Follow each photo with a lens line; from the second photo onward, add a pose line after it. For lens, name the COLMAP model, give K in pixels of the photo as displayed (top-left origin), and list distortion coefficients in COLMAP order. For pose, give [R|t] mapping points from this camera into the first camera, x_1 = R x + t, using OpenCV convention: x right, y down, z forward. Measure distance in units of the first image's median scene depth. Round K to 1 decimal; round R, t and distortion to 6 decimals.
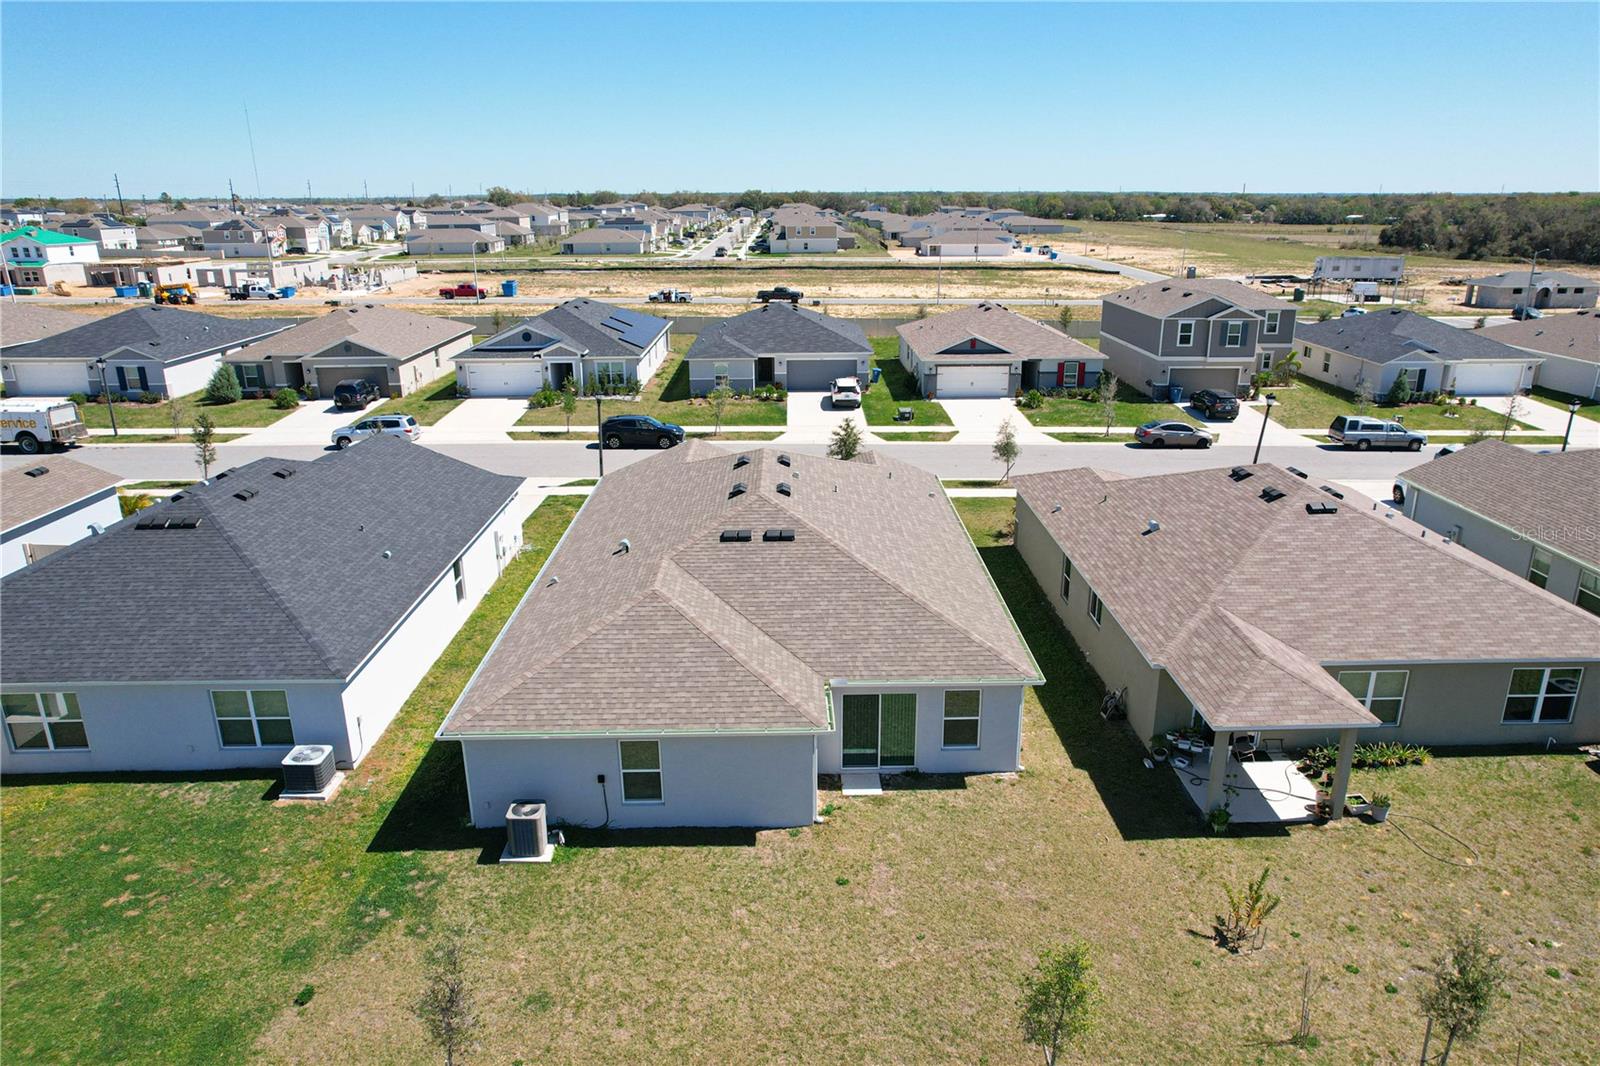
lens RADIAL K [[1037.6, 0, 812.9], [0, 1037.6, 534.8], [0, 0, 1]] dist [-0.073096, 0.061763]
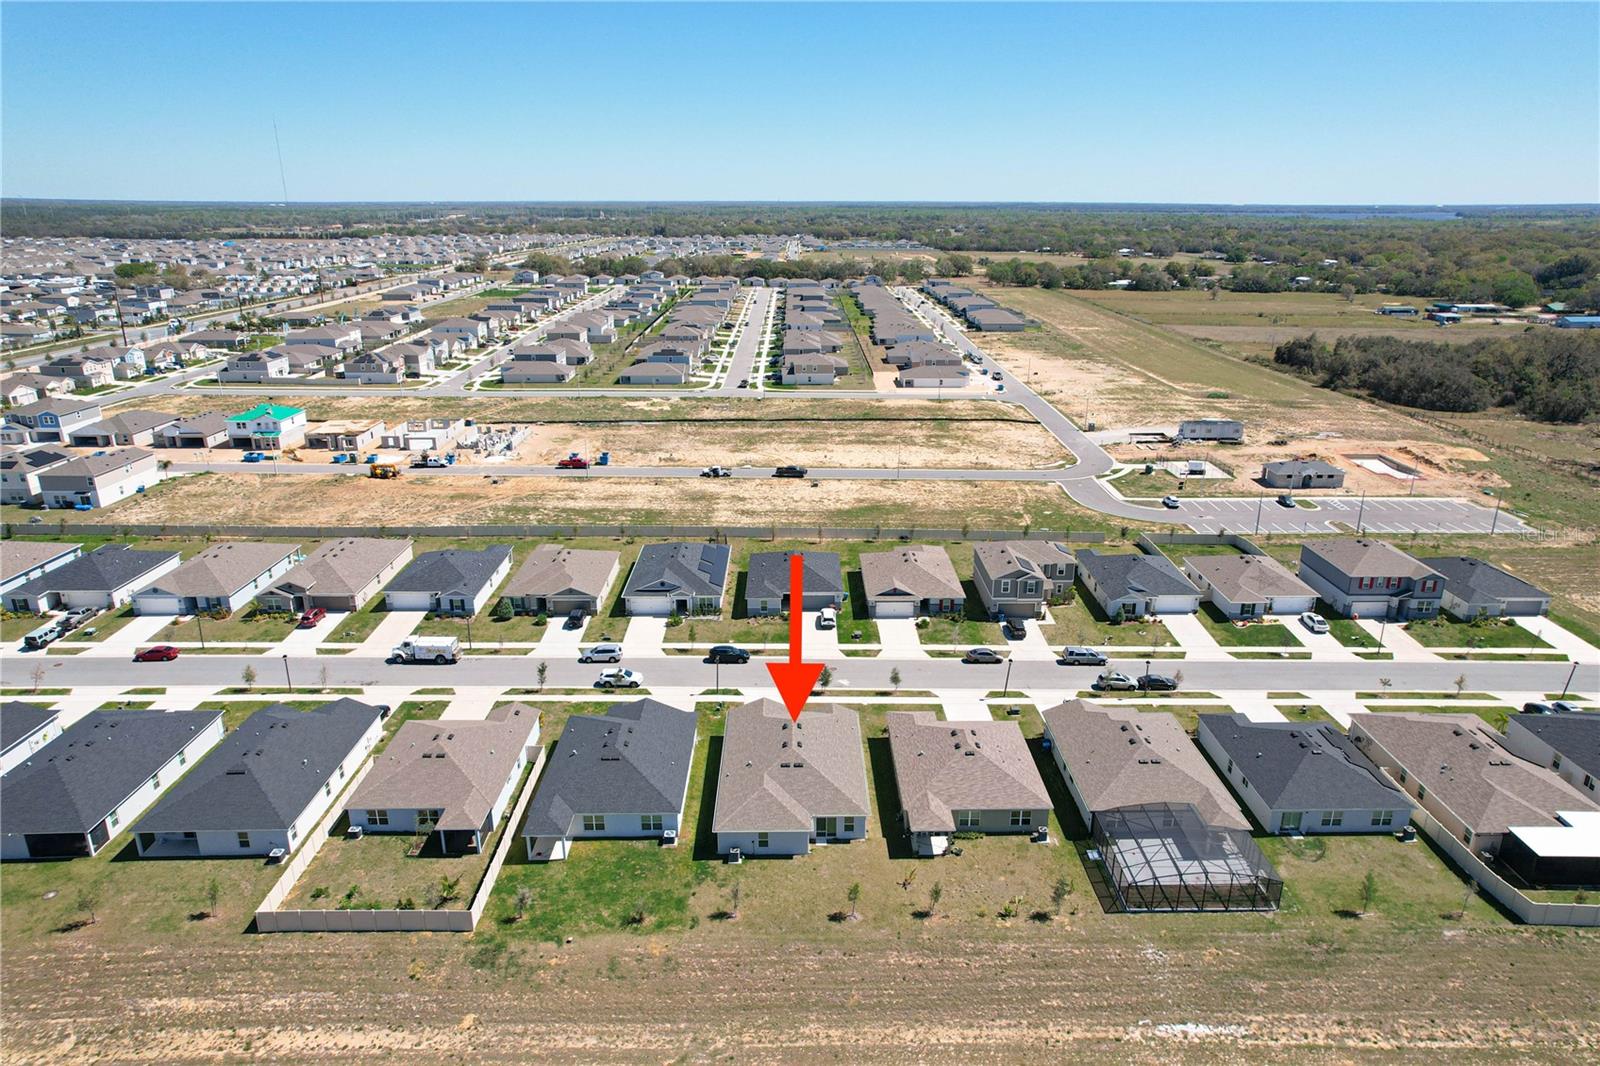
lens RADIAL K [[1005.6, 0, 800.0], [0, 1005.6, 533.0], [0, 0, 1]] dist [-0.034181, -0.000537]
pose [[0.999859, 0.006039, -0.015653, 0.007935], [-0.006005, 0.999979, 0.002237, -0.323930], [0.015666, -0.002142, 0.999875, -0.958264]]
